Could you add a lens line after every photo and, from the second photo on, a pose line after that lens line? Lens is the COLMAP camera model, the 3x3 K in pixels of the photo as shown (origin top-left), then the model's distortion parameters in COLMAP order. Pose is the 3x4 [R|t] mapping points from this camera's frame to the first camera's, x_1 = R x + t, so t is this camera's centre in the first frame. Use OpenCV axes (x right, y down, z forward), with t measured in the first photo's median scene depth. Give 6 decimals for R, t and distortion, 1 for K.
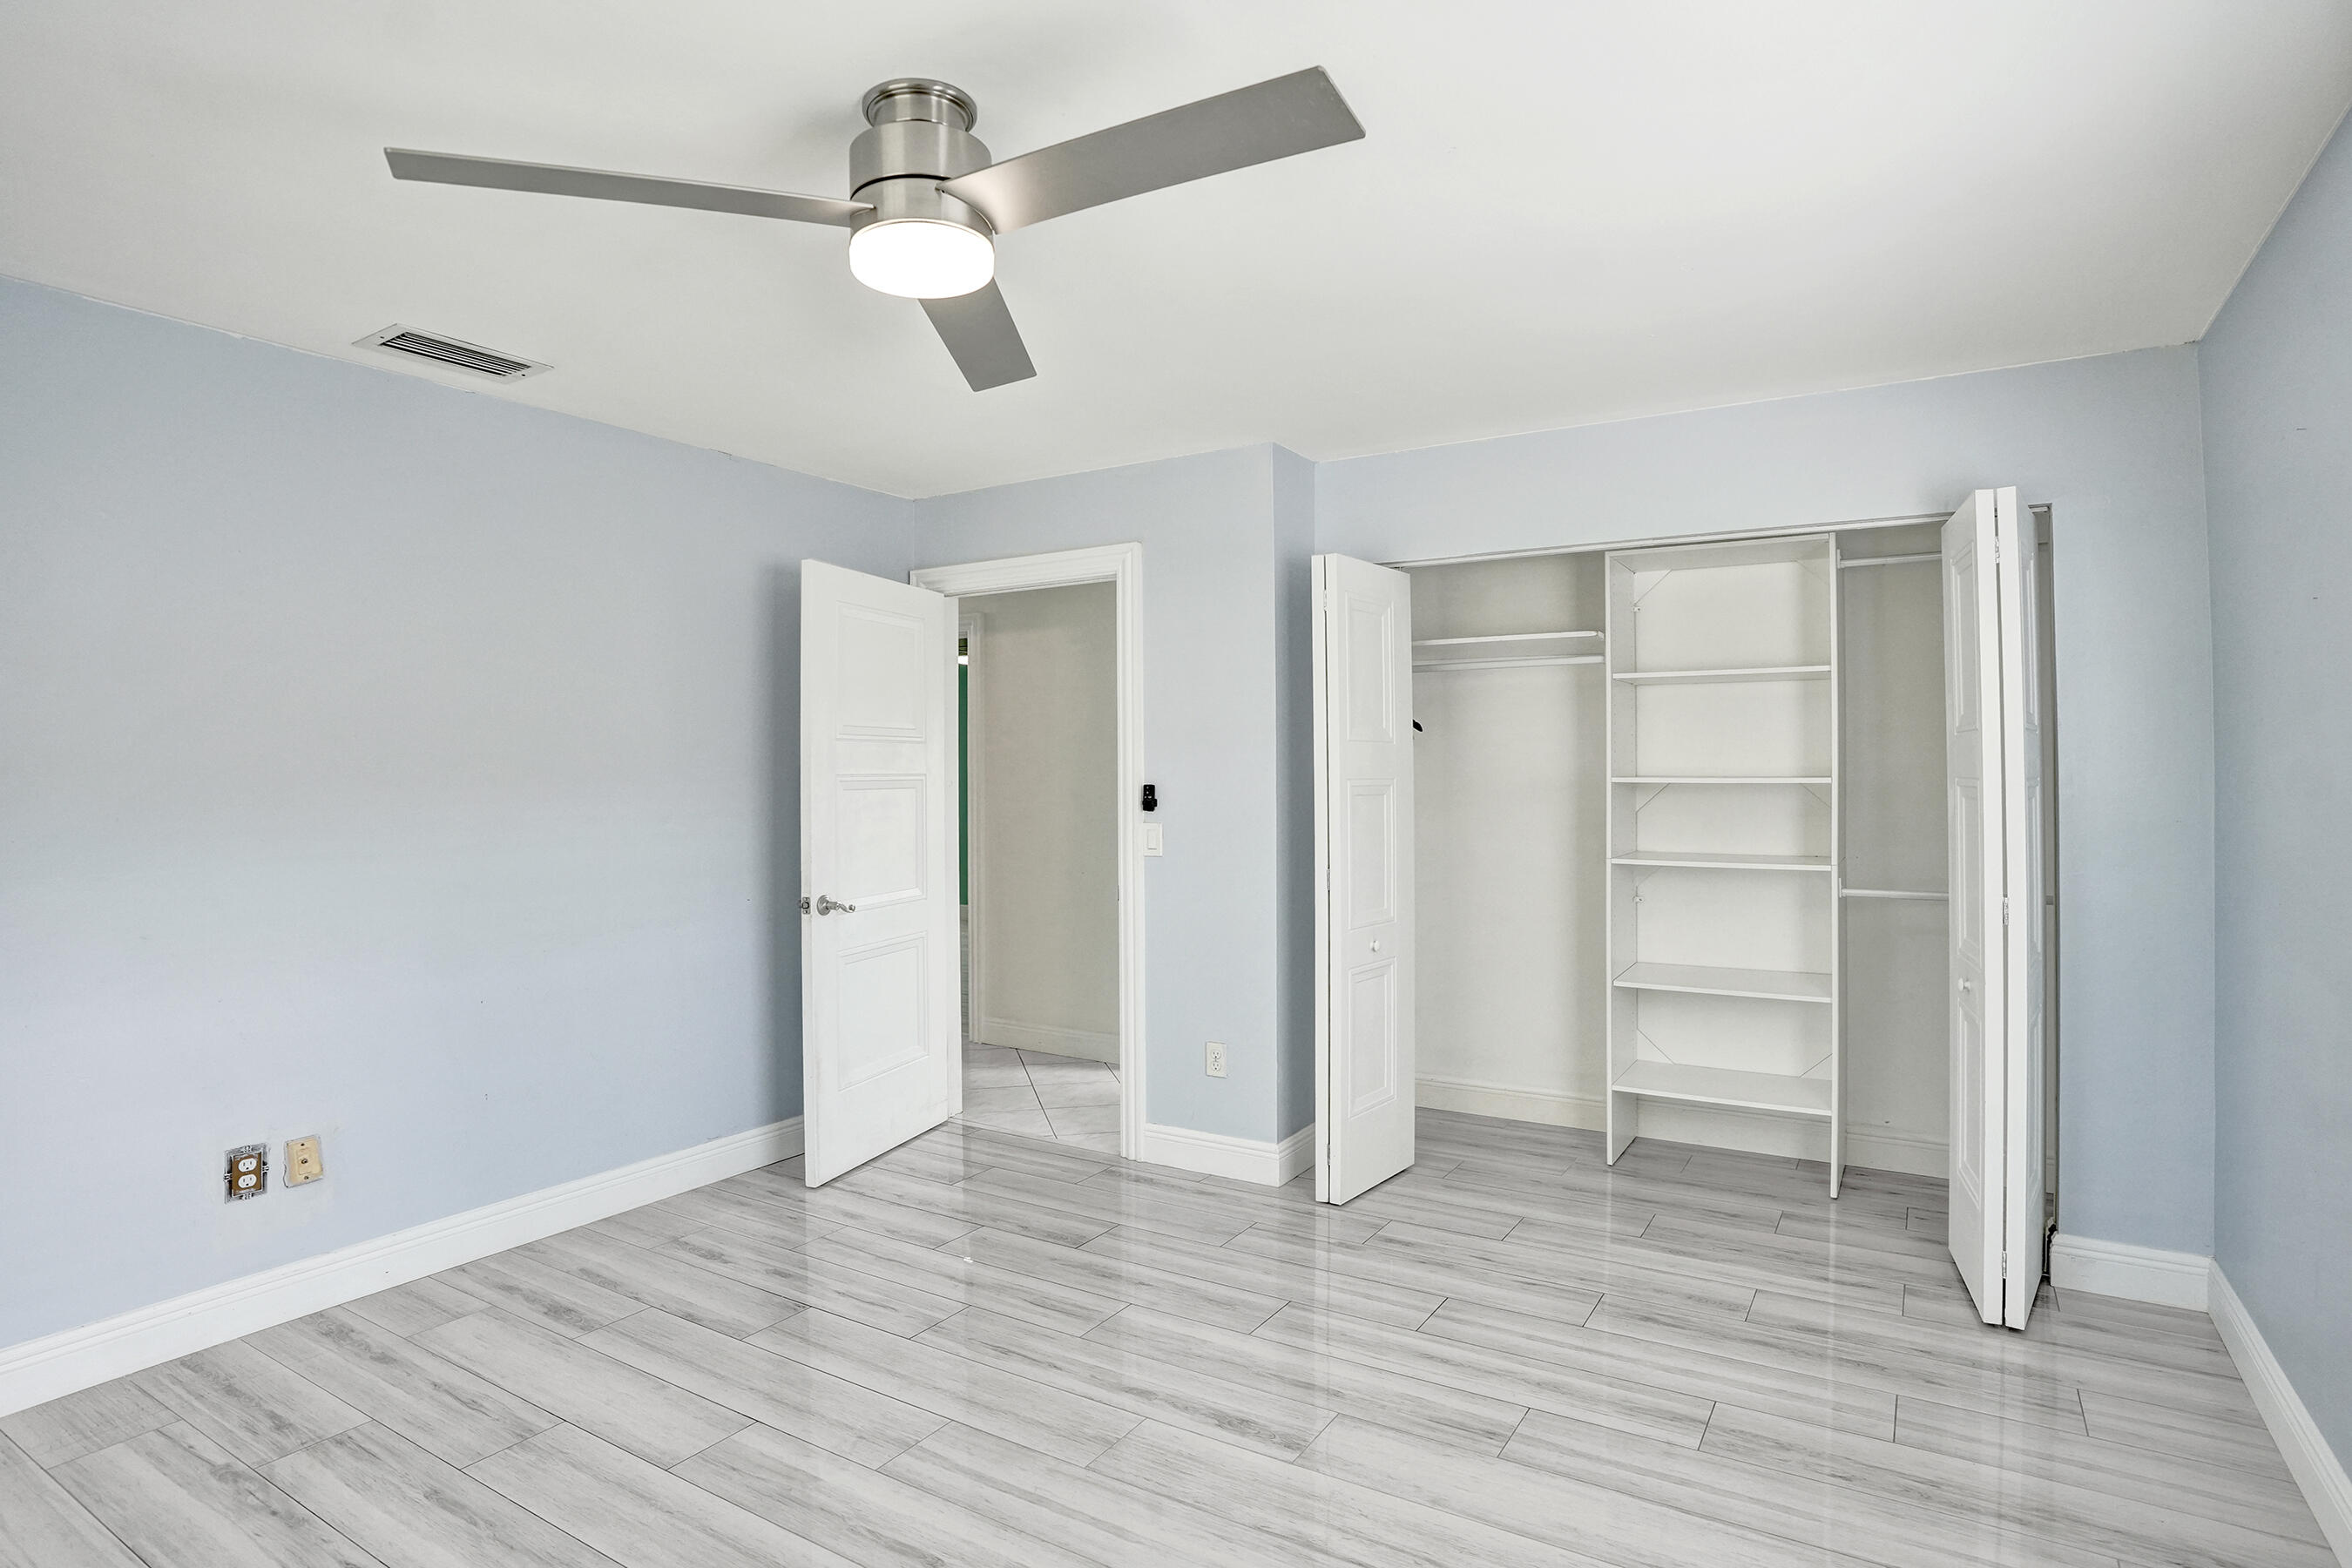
lens RADIAL K [[1220.6, 0, 1192.2], [0, 1220.6, 768.8], [0, 0, 1]] dist [-0.074108, 0.029652]
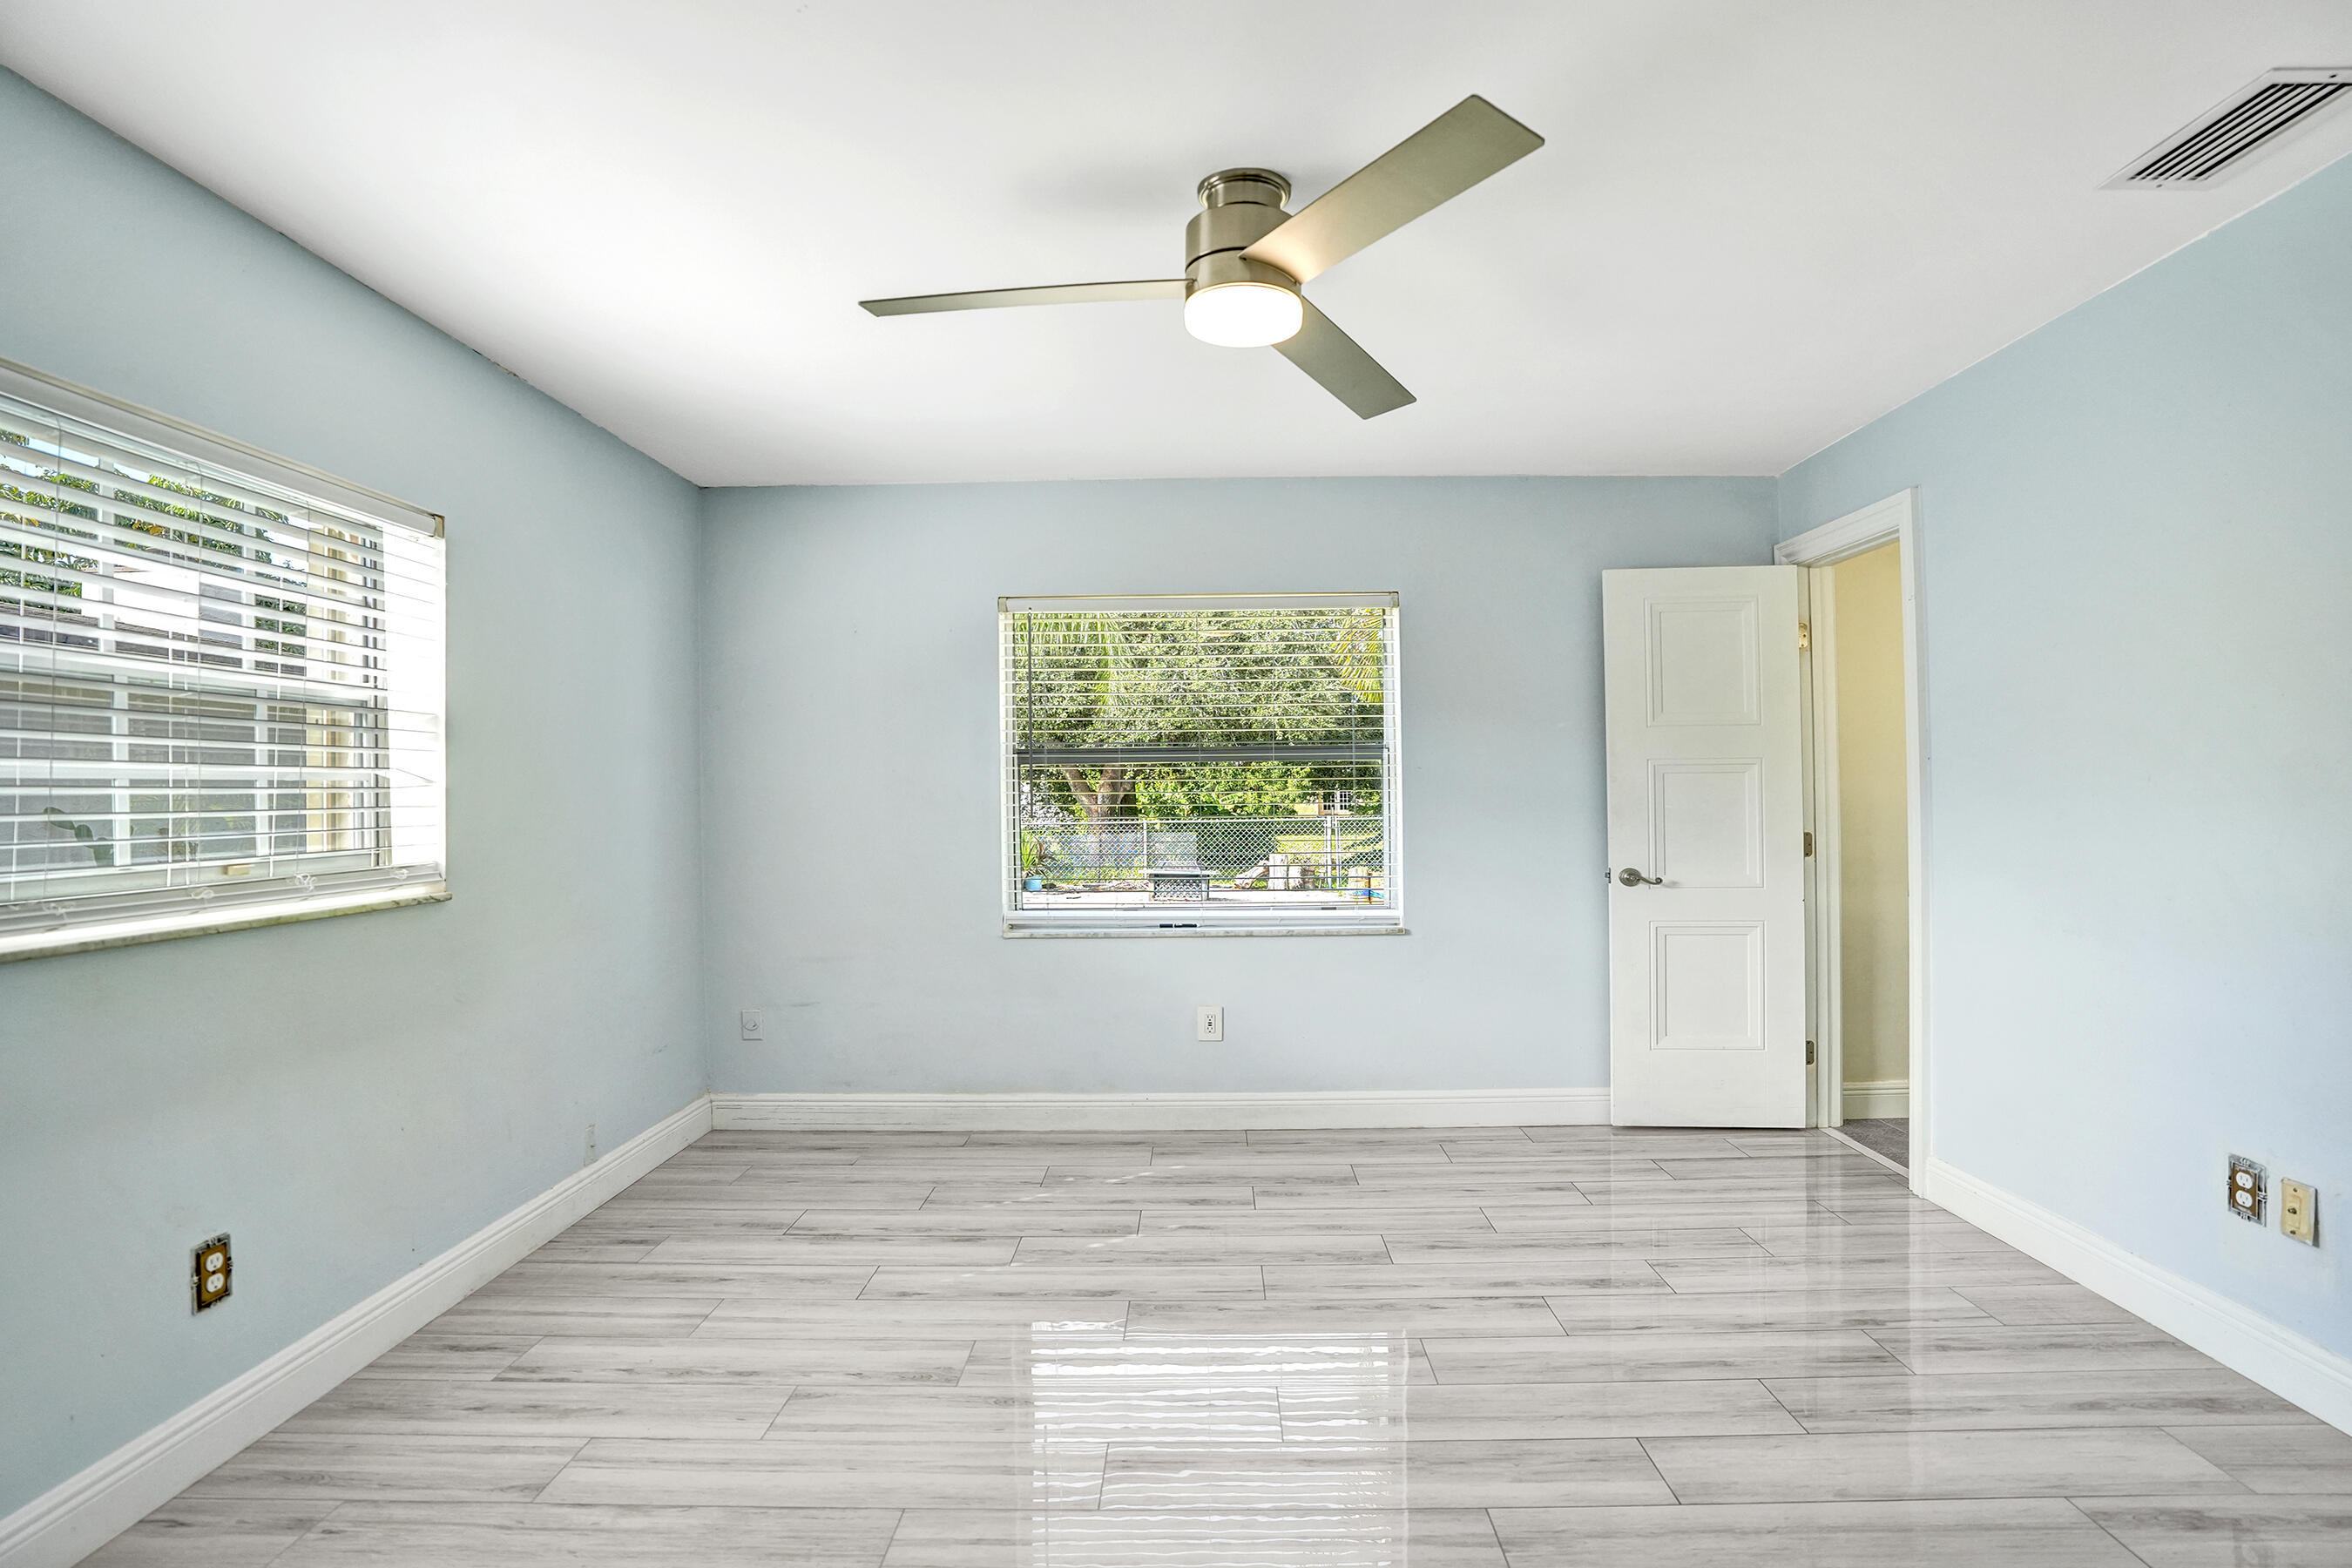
lens RADIAL K [[1220.6, 0, 1192.2], [0, 1220.6, 768.8], [0, 0, 1]] dist [-0.074108, 0.029652]
pose [[-0.859861, 0.001211, -0.510527, 0.372334], [0.014842, 0.999634, -0.022627, 0.047749], [0.510313, -0.027033, -0.859564, 1.625609]]
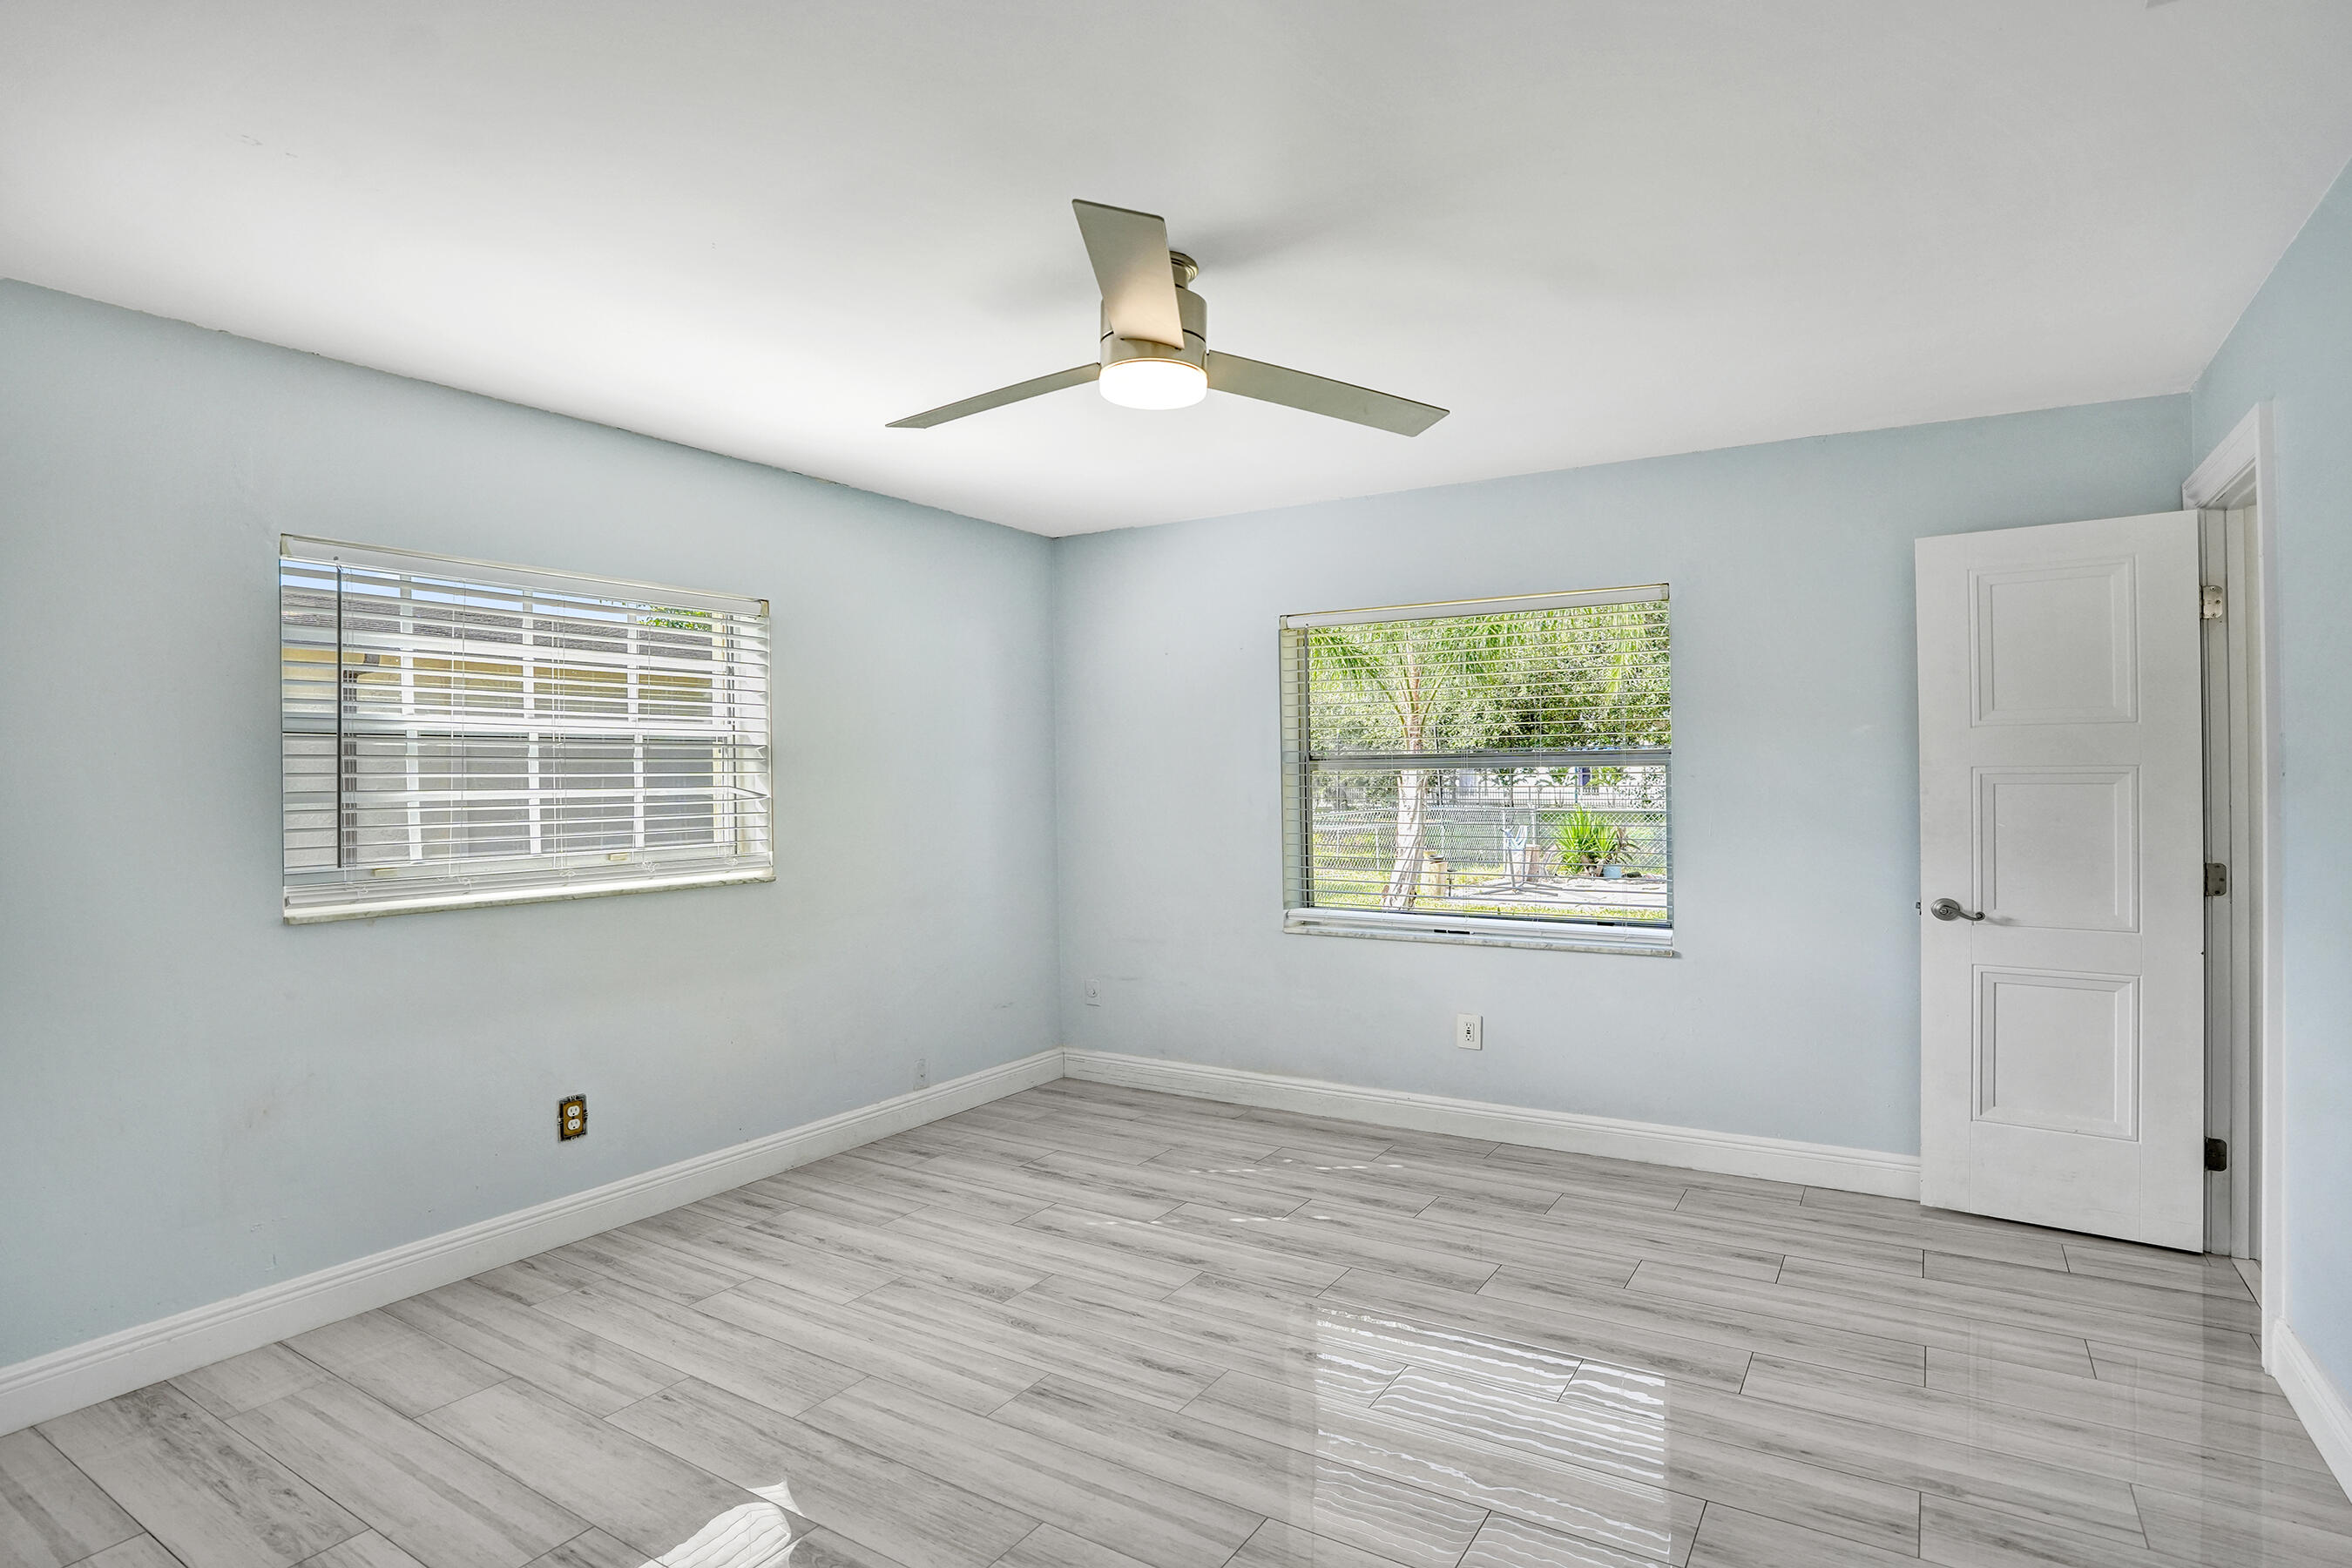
lens RADIAL K [[1220.6, 0, 1192.2], [0, 1220.6, 768.8], [0, 0, 1]] dist [-0.074108, 0.029652]
pose [[-0.999903, 0.011807, 0.007327, -0.214570], [0.011722, 0.999865, -0.011556, 0.011436], [-0.007463, -0.011469, -0.999906, 1.889538]]
